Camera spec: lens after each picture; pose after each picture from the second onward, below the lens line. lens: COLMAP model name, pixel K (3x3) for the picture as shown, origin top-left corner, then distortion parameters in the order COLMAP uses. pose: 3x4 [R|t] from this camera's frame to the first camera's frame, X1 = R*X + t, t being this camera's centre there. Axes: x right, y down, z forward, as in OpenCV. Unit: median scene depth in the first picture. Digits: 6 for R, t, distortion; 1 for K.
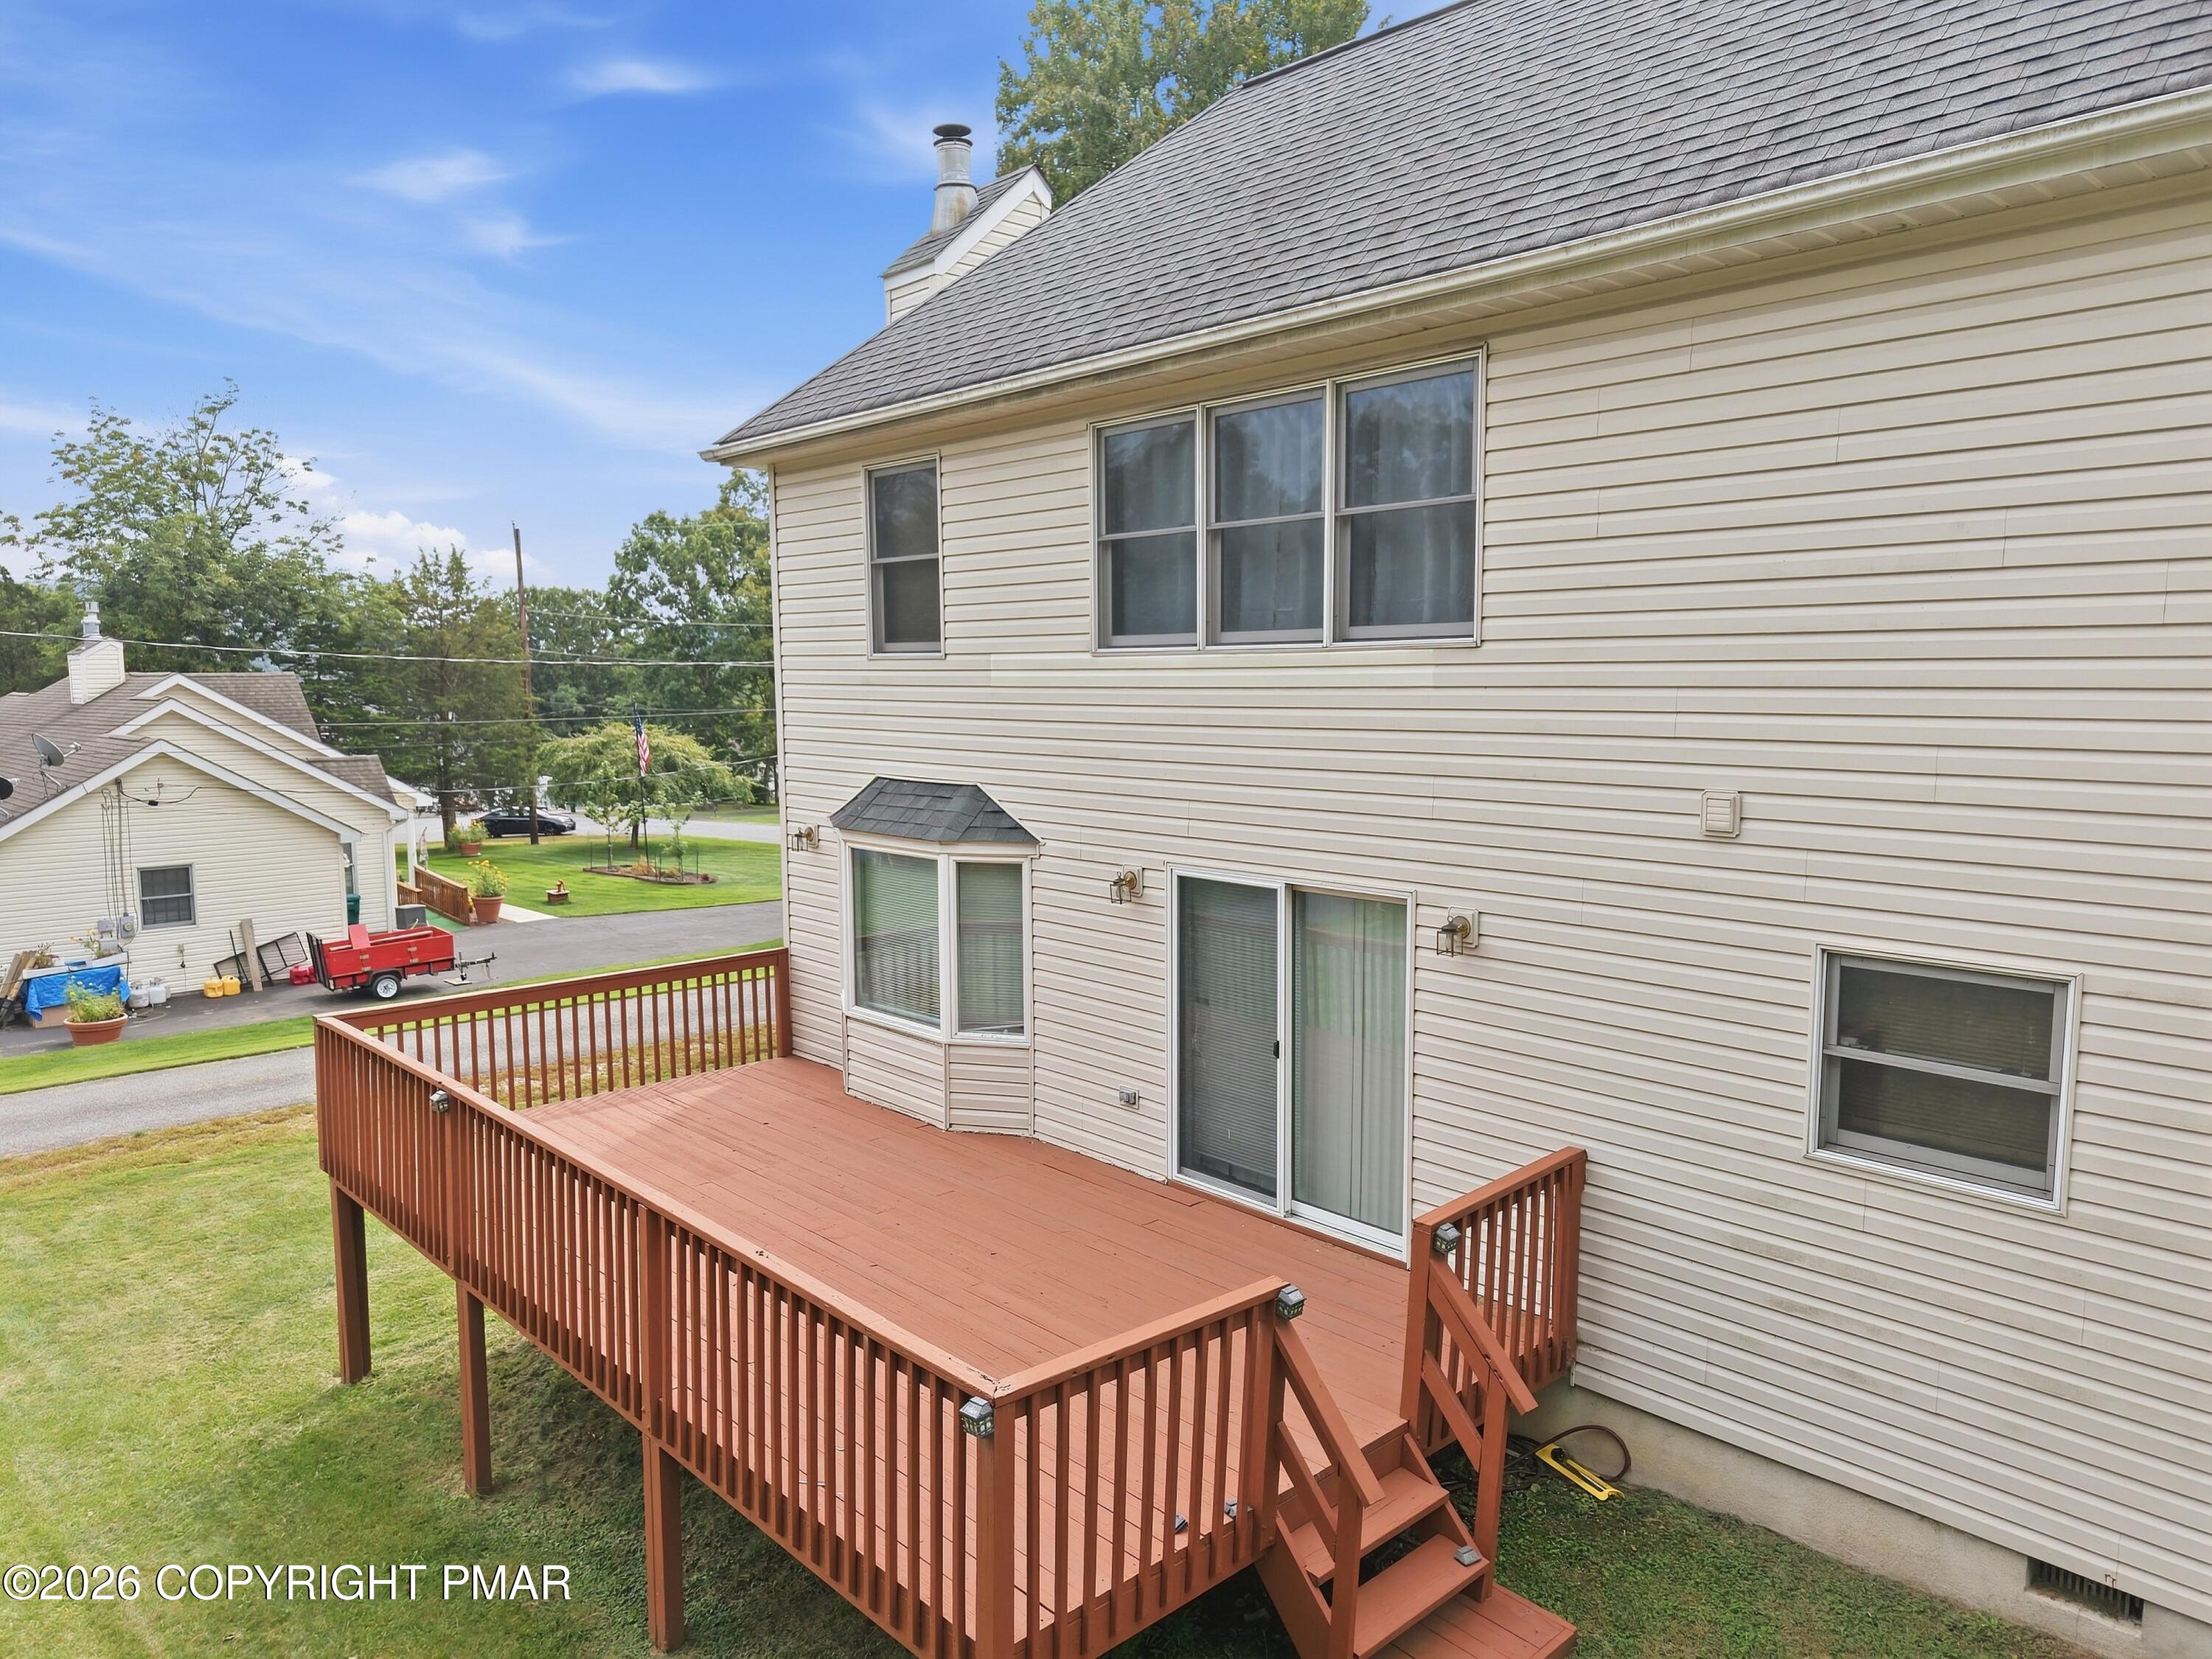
lens RADIAL K [[1472.5, 0, 1105.5], [0, 1472.5, 841.3], [0, 0, 1]] dist [0.045836, -0.050336]
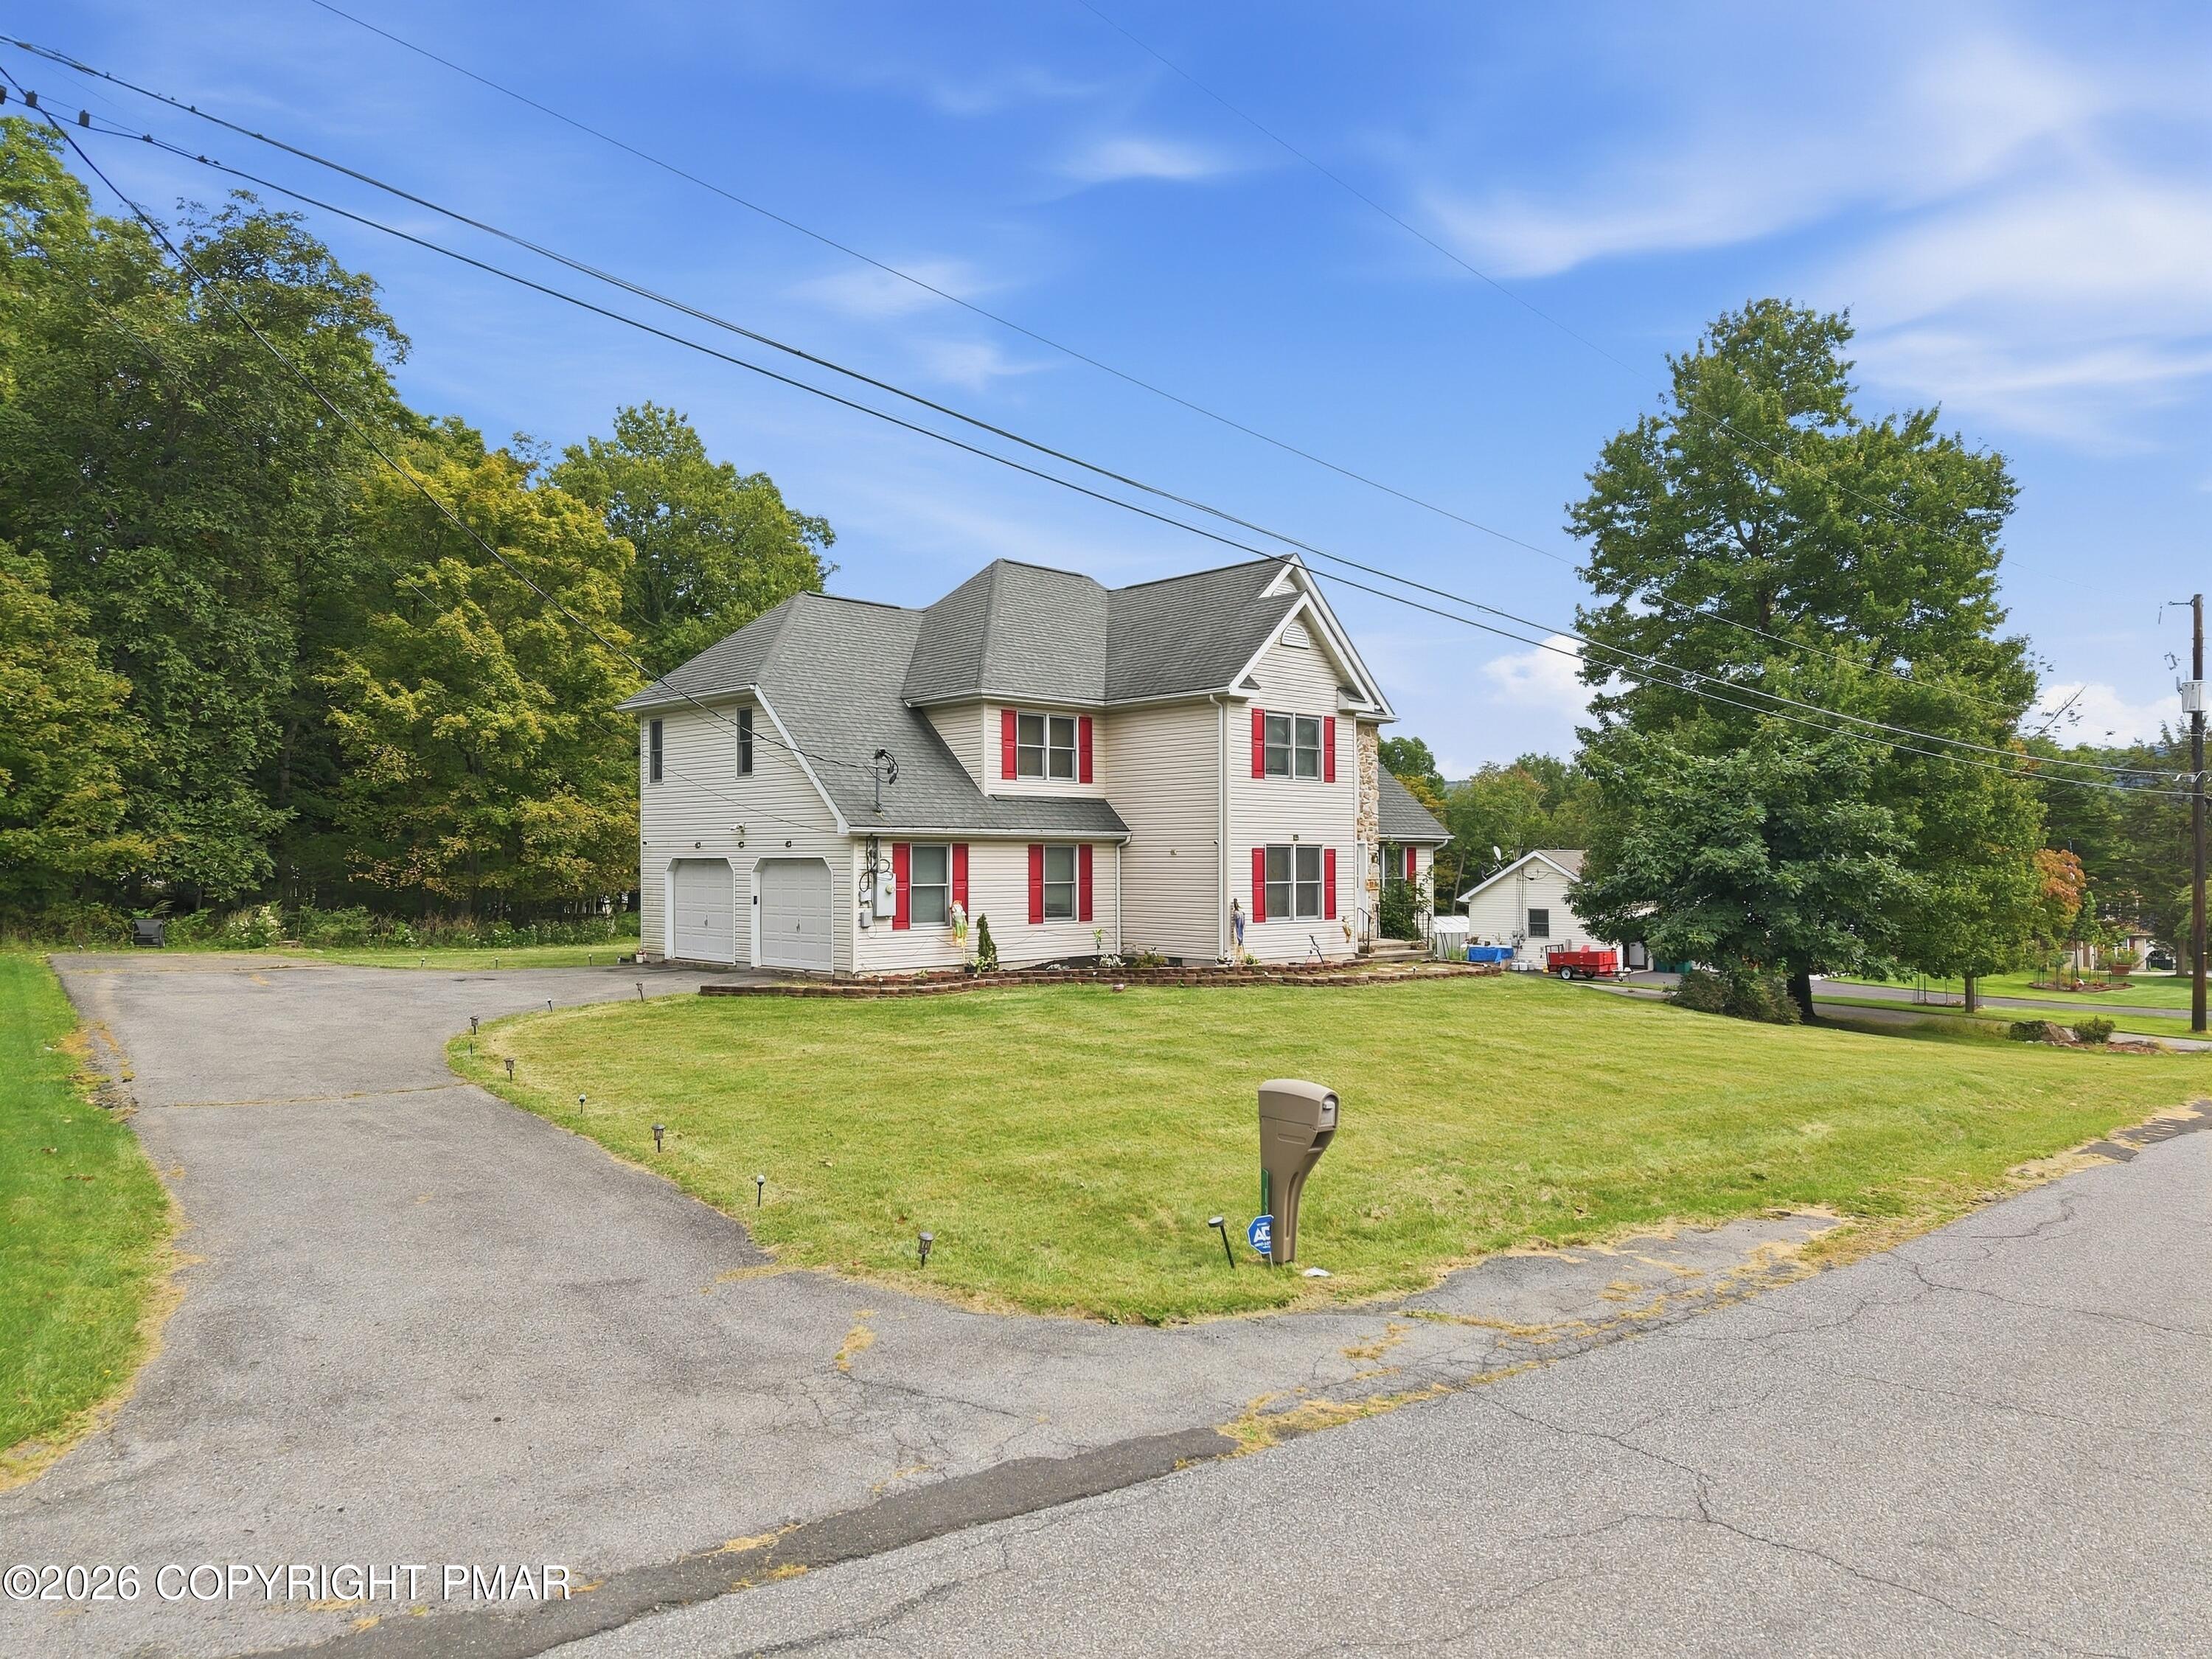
lens RADIAL K [[1472.5, 0, 1102.7], [0, 1472.5, 840.3], [0, 0, 1]] dist [0.045836, -0.050336]
pose [[0.020607, -0.012753, -0.999706, 4.042755], [-0.108265, 0.994010, -0.014912, 0.045204], [0.993908, 0.108540, 0.019102, 0.882970]]
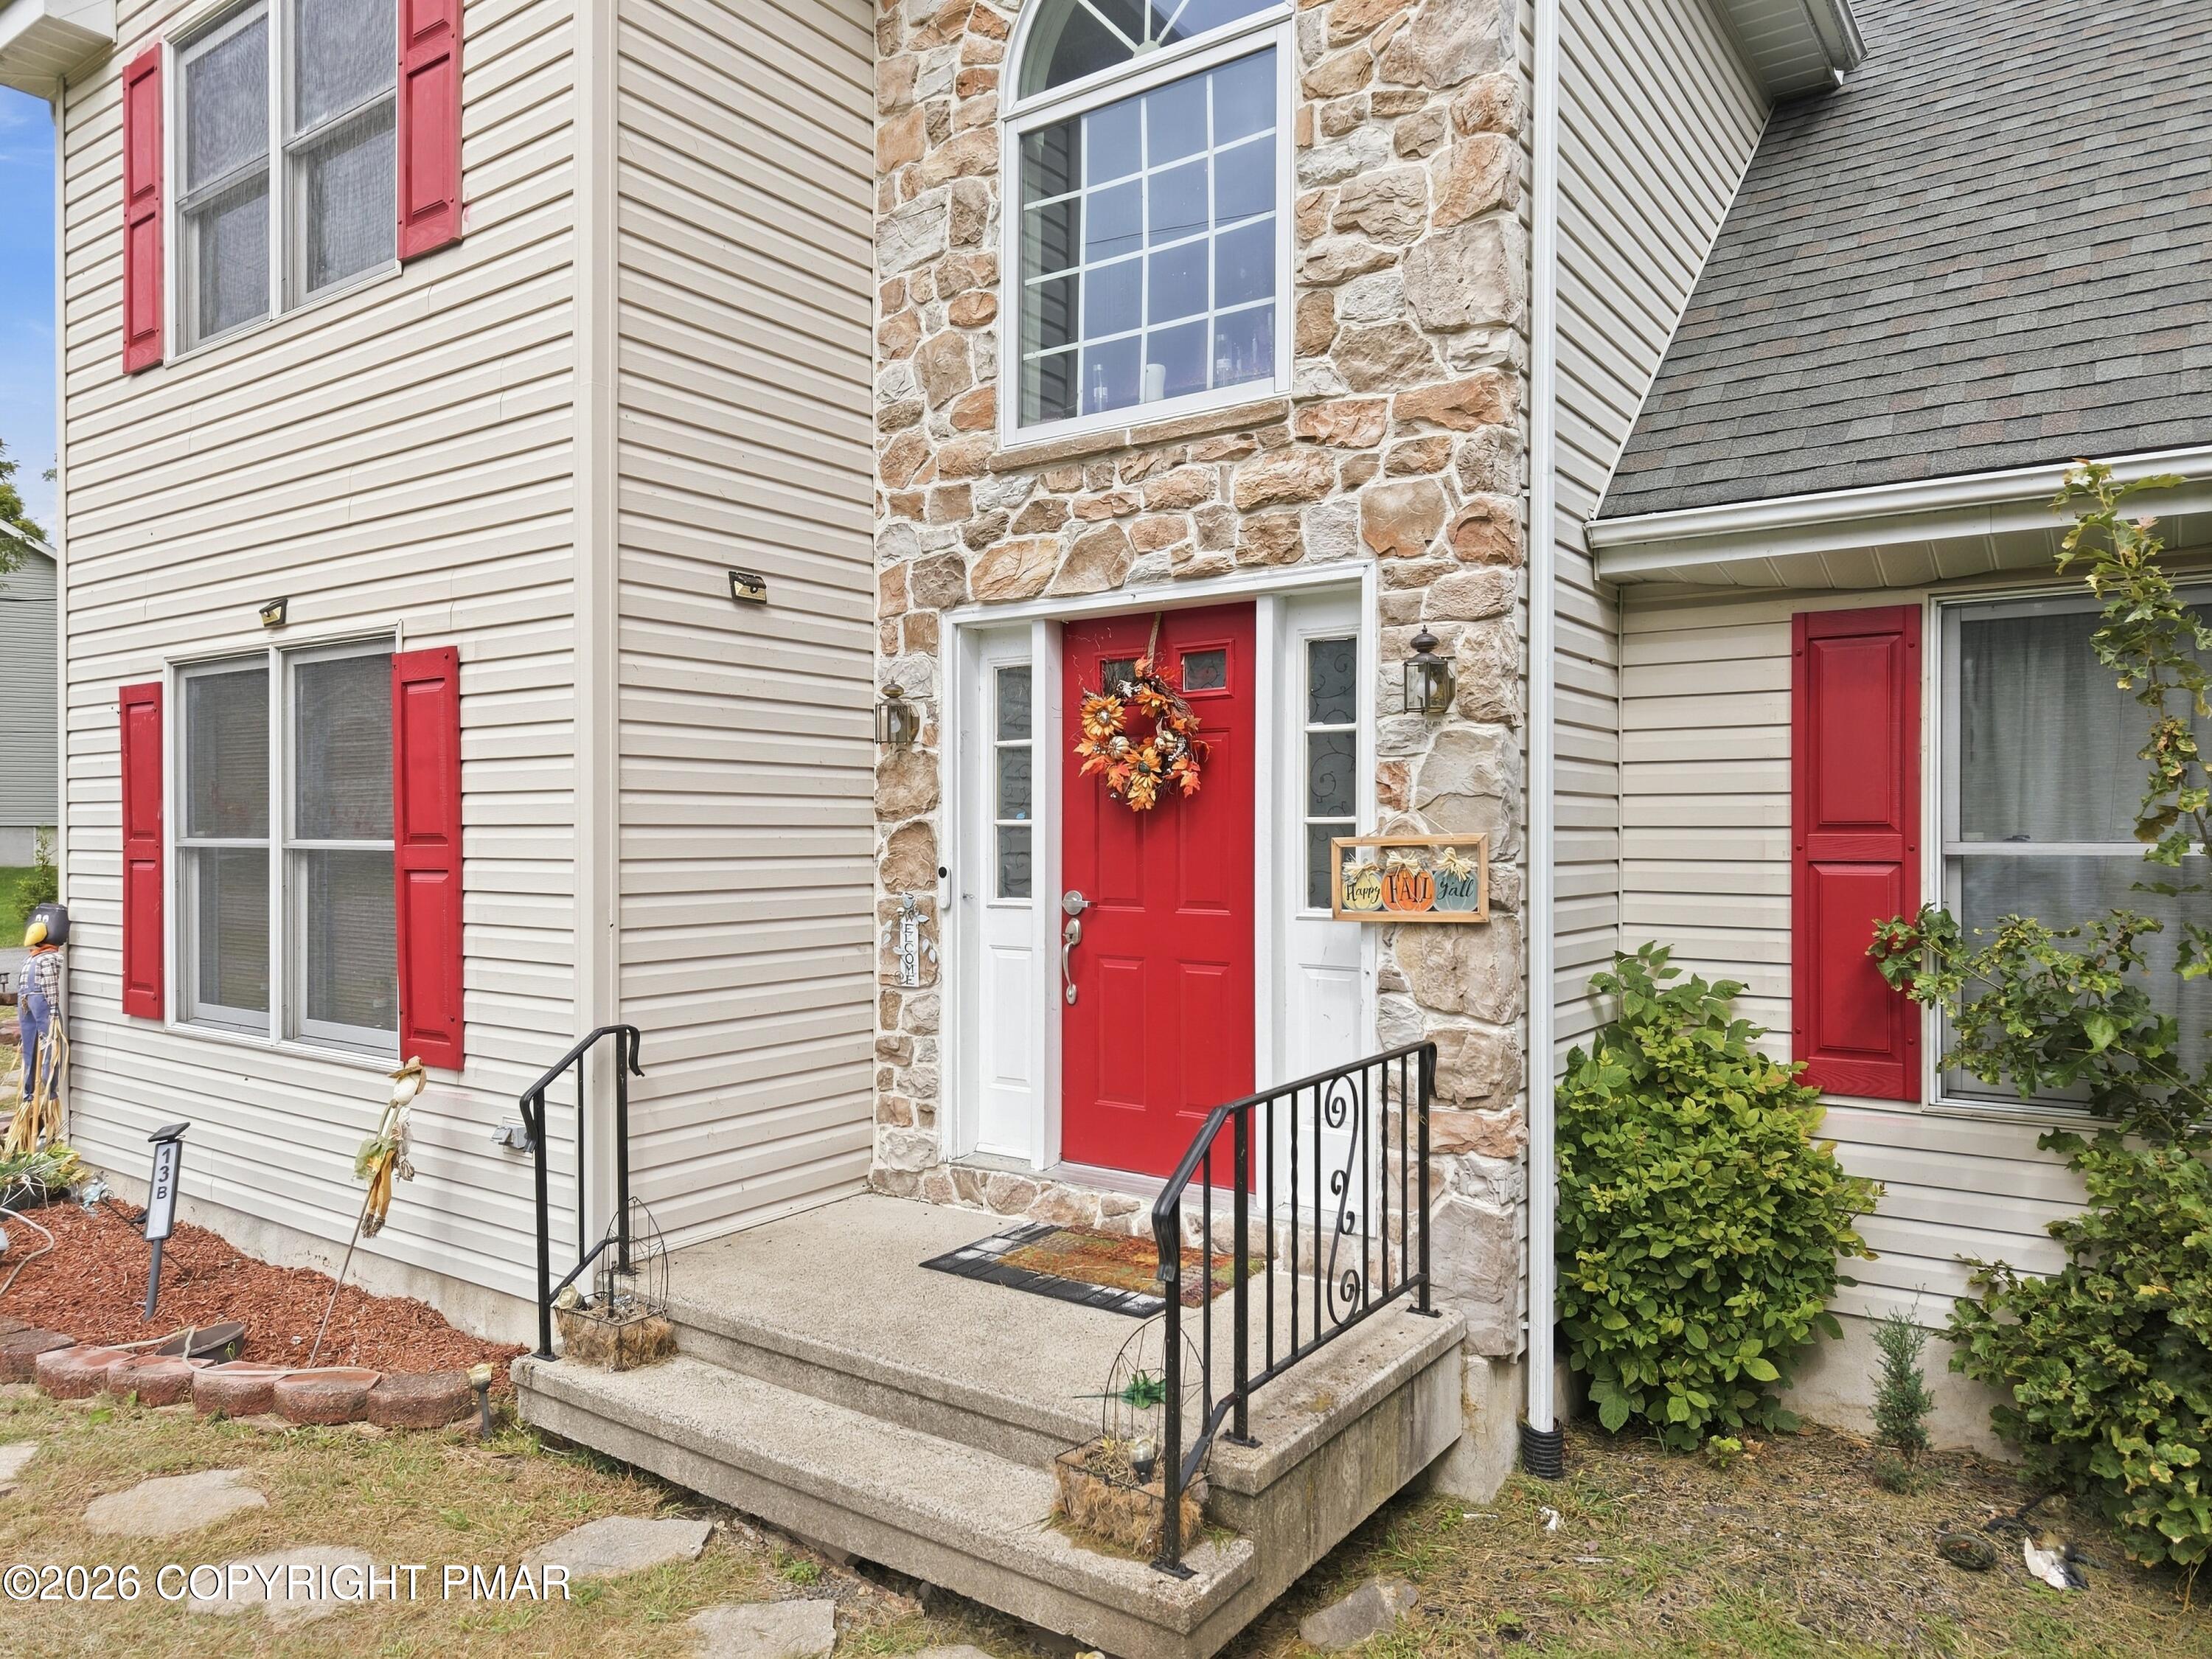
lens RADIAL K [[1472.5, 0, 1115.7], [0, 1472.5, 841.8], [0, 0, 1]] dist [0.045836, -0.050336]
pose [[-0.977659, 0.003836, -0.210163, 0.899853], [-0.020873, 0.993120, 0.115227, -0.031269], [0.209159, 0.117039, -0.970852, 1.963572]]
